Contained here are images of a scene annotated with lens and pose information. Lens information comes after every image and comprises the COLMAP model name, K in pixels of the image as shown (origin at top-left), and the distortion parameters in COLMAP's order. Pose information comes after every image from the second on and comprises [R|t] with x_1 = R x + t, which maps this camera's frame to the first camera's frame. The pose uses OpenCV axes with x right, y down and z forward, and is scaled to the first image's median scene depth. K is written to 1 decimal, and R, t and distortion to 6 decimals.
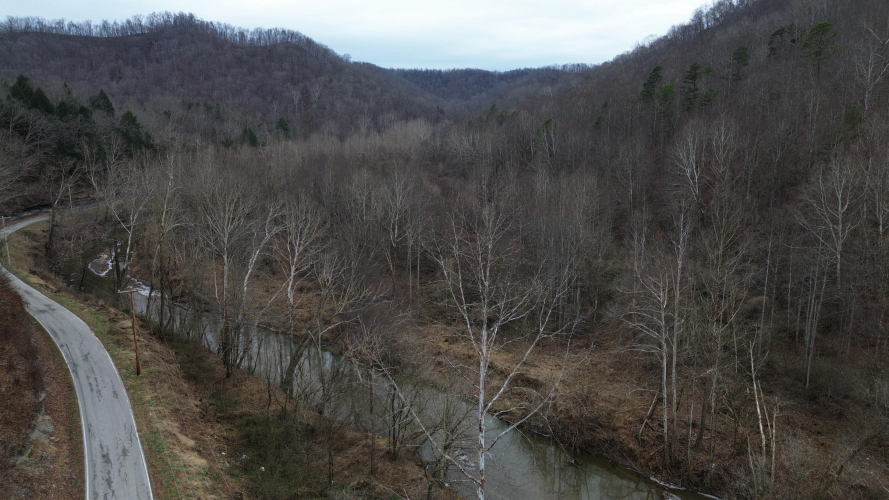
lens RADIAL K [[628.6, 0, 442.5], [0, 628.6, 249.3], [0, 0, 1]] dist [0.081814, -0.083146]
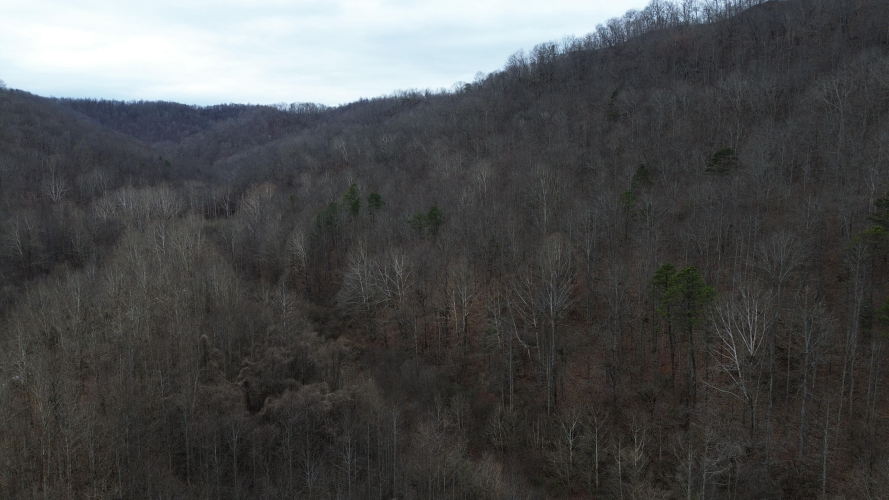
lens RADIAL K [[628.6, 0, 442.5], [0, 628.6, 249.3], [0, 0, 1]] dist [0.081814, -0.083146]
pose [[0.885148, -0.073310, 0.459499, -0.066027], [0.096015, 0.995035, -0.026206, -0.069739], [-0.455296, 0.067315, 0.887792, 0.202341]]
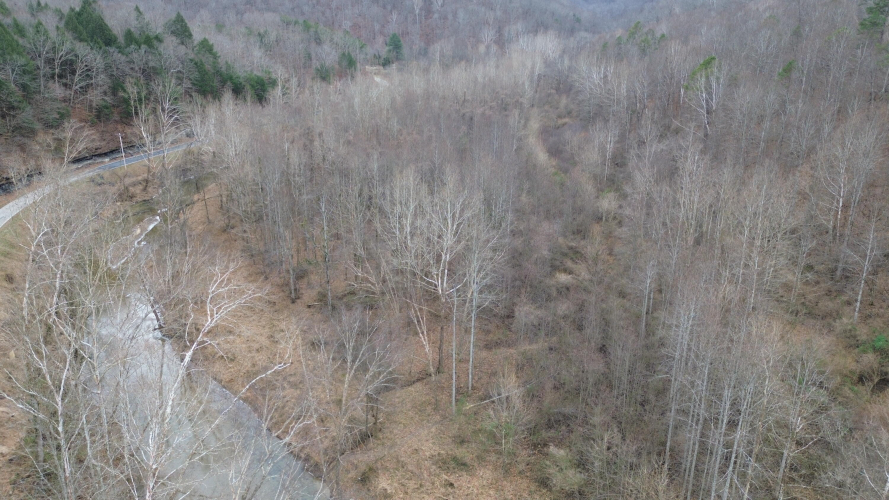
lens RADIAL K [[628.6, 0, 442.5], [0, 628.6, 249.3], [0, 0, 1]] dist [0.081814, -0.083146]
pose [[0.978446, 0.071259, -0.193820, 0.007758], [-0.042928, 0.988259, 0.146630, -0.025315], [0.201993, -0.135149, 0.970017, 0.061298]]
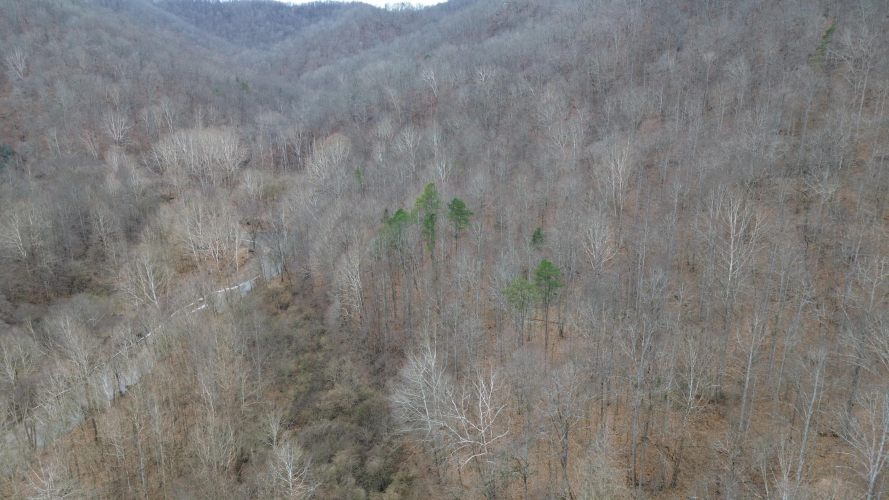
lens RADIAL K [[628.6, 0, 442.5], [0, 628.6, 249.3], [0, 0, 1]] dist [0.081814, -0.083146]
pose [[0.947312, -0.099288, 0.304536, -0.024855], [0.064197, 0.990306, 0.123175, -0.118055], [-0.313814, -0.097135, 0.944503, 0.285488]]
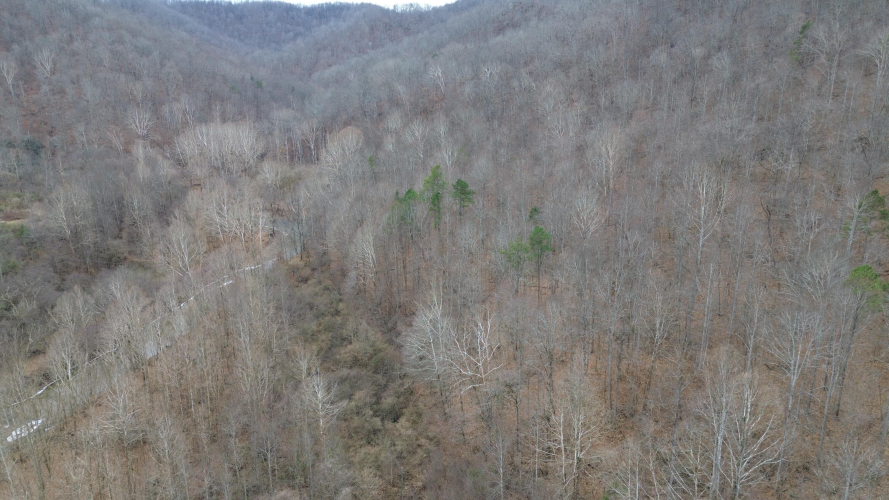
lens RADIAL K [[628.6, 0, 442.5], [0, 628.6, 249.3], [0, 0, 1]] dist [0.081814, -0.083146]
pose [[0.951049, -0.098260, 0.293002, -0.032054], [0.065092, 0.990528, 0.120899, -0.111393], [-0.302107, -0.095909, 0.948437, 0.262663]]
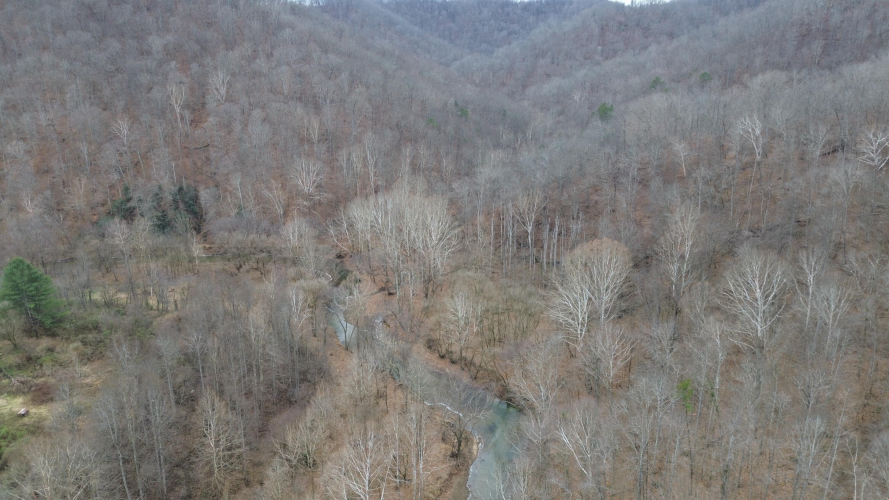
lens RADIAL K [[628.6, 0, 442.5], [0, 628.6, 249.3], [0, 0, 1]] dist [0.081814, -0.083146]
pose [[0.999981, -0.001383, 0.005940, -0.023148], [0.000626, 0.992081, 0.125597, -0.170613], [-0.006067, -0.125591, 0.992064, 0.447899]]
